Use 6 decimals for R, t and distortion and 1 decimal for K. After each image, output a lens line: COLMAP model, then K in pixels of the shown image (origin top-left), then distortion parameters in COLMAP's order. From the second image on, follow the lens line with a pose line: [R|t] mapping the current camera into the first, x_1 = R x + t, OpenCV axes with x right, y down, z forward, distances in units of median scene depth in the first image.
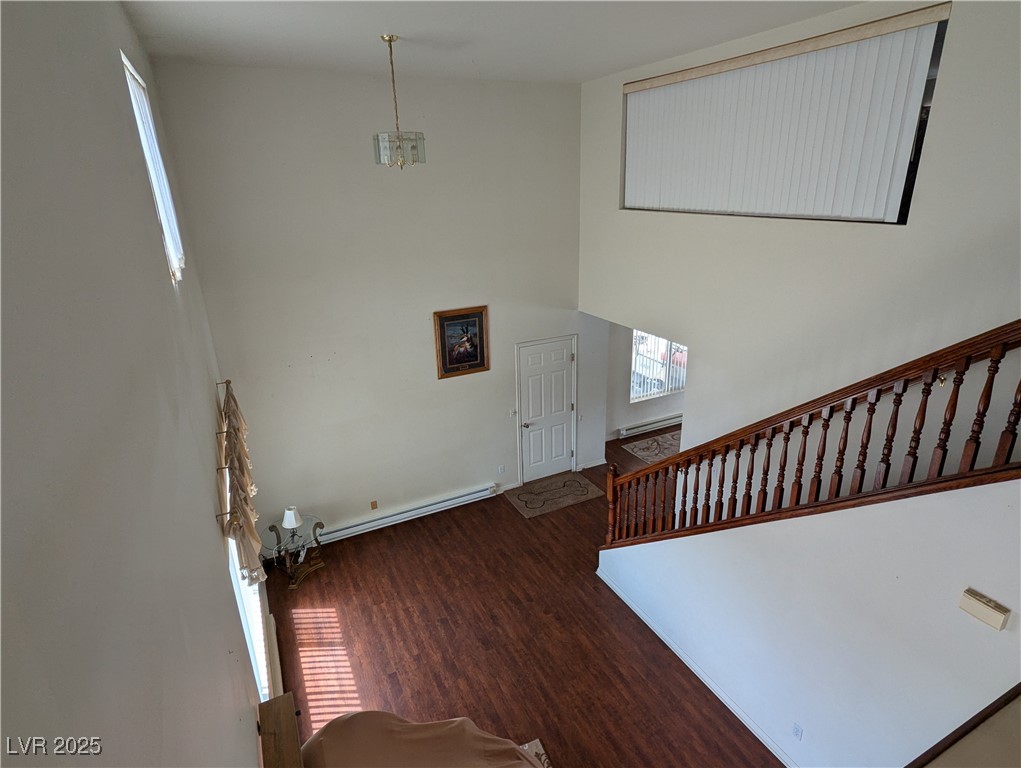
lens RADIAL K [[566.7, 0, 510.5], [0, 566.7, 384.0], [0, 0, 1]] dist [-0.003102, -0.000459]
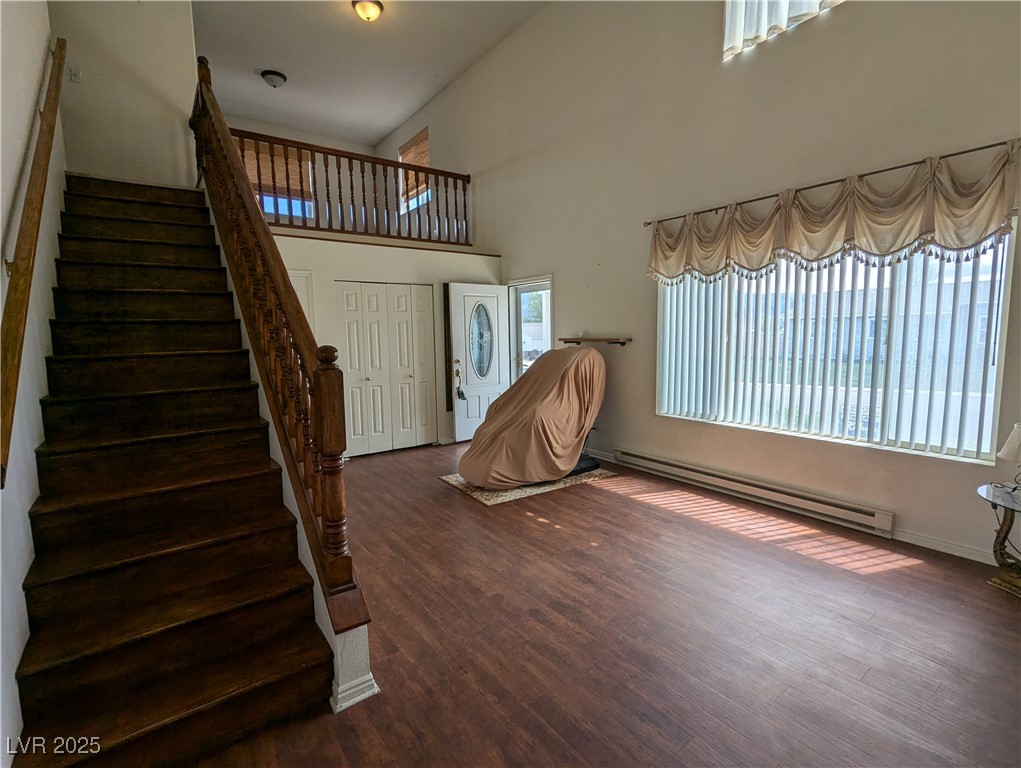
lens RADIAL K [[481.2, 0, 510.5], [0, 481.2, 384.0], [0, 0, 1]] dist [0.000381, 0.000121]
pose [[-0.981609, 0.070285, -0.177495, 0.116222], [-0.015106, 0.898247, 0.439231, 0.018366], [0.190306, 0.433835, -0.880665, 1.289341]]
